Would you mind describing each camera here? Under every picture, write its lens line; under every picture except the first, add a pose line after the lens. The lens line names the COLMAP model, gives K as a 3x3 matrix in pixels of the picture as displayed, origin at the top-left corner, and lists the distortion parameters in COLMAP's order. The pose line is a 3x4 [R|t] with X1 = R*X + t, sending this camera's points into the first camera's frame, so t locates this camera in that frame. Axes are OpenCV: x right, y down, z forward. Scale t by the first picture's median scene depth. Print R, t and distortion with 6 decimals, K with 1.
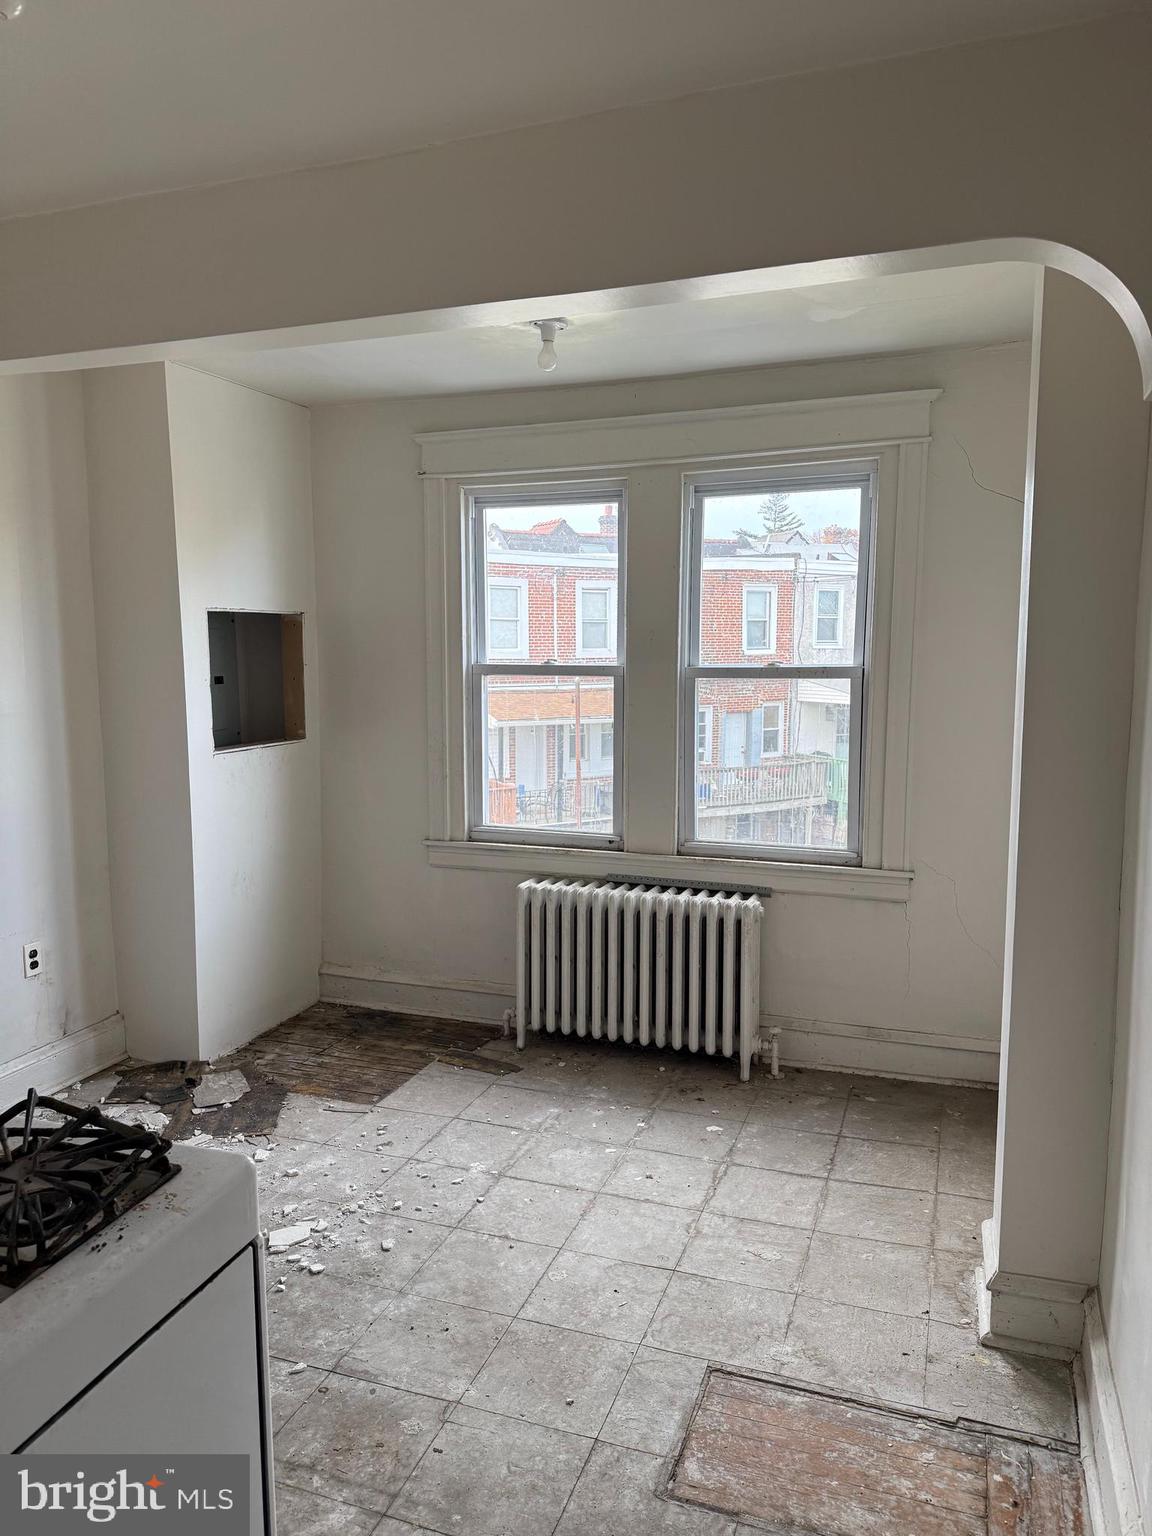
lens RADIAL K [[1078.2, 0, 572.9], [0, 1078.2, 778.7], [0, 0, 1]] dist [0.043114, -0.001127]
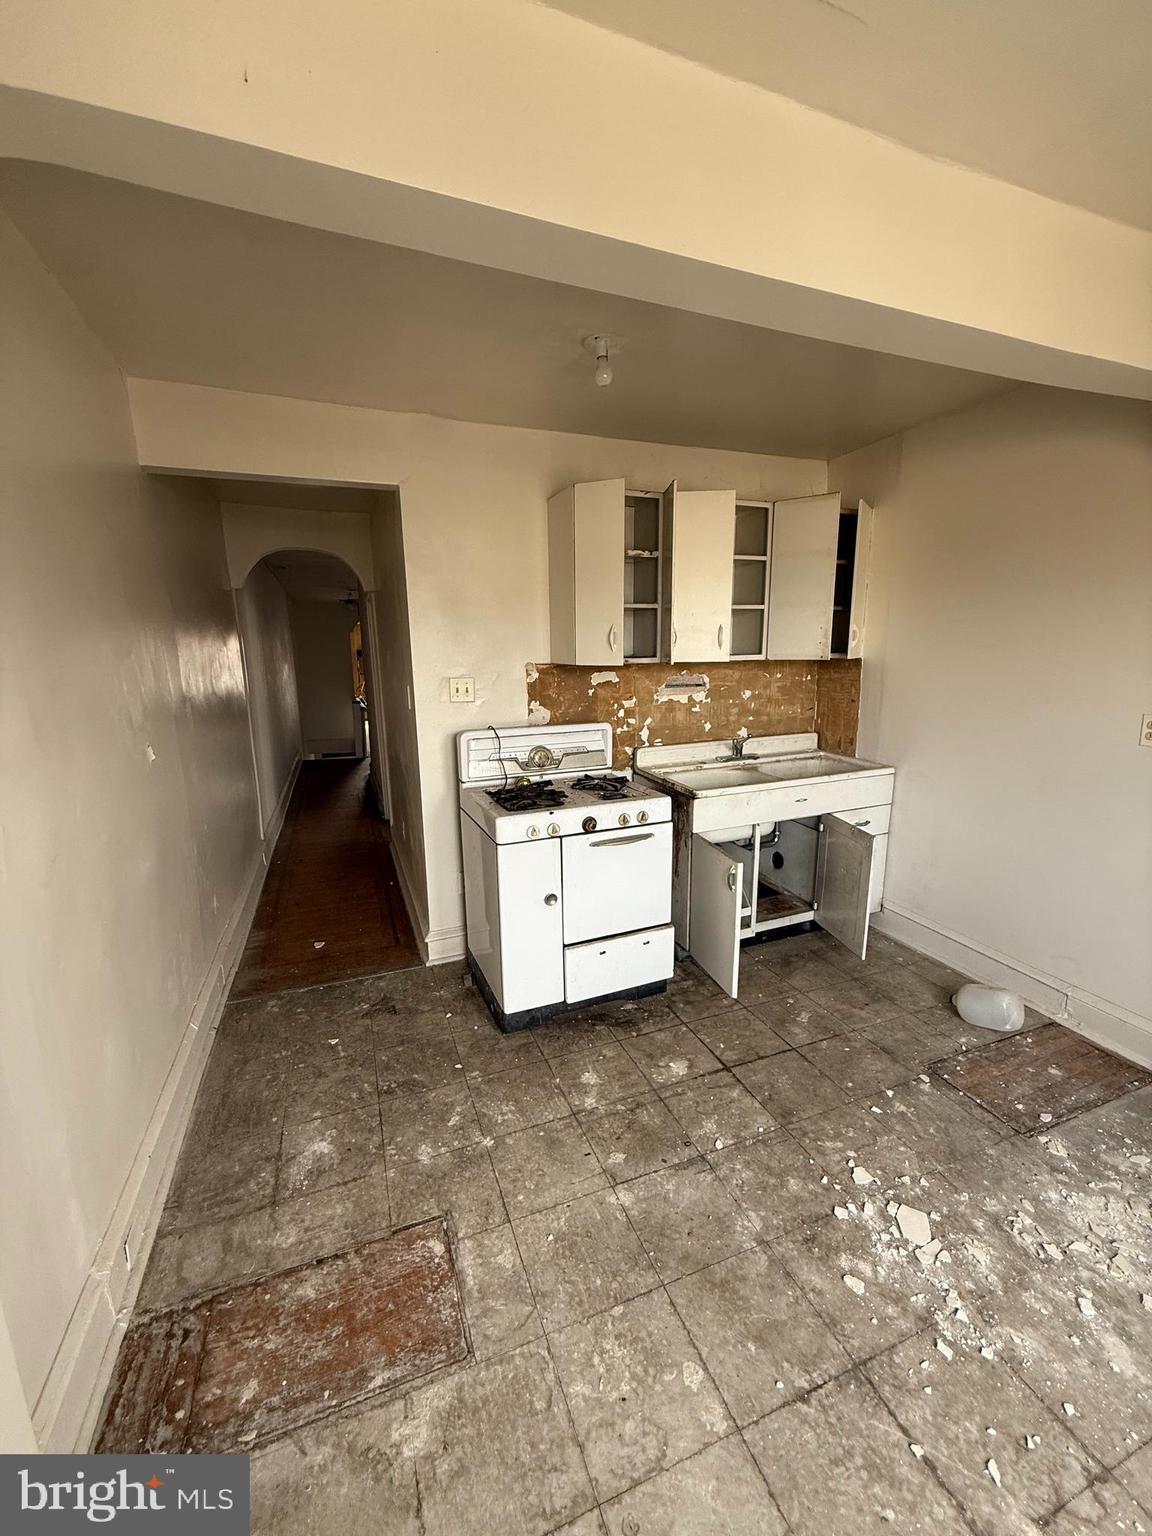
lens RADIAL K [[611.2, 0, 578.2], [0, 611.2, 764.3], [0, 0, 1]] dist [-0.002195, 0.000811]
pose [[-0.746526, 0.130595, -0.652414, 0.364865], [-0.075186, 0.957710, 0.277738, -0.158783], [0.661095, 0.256391, -0.705136, 1.381904]]
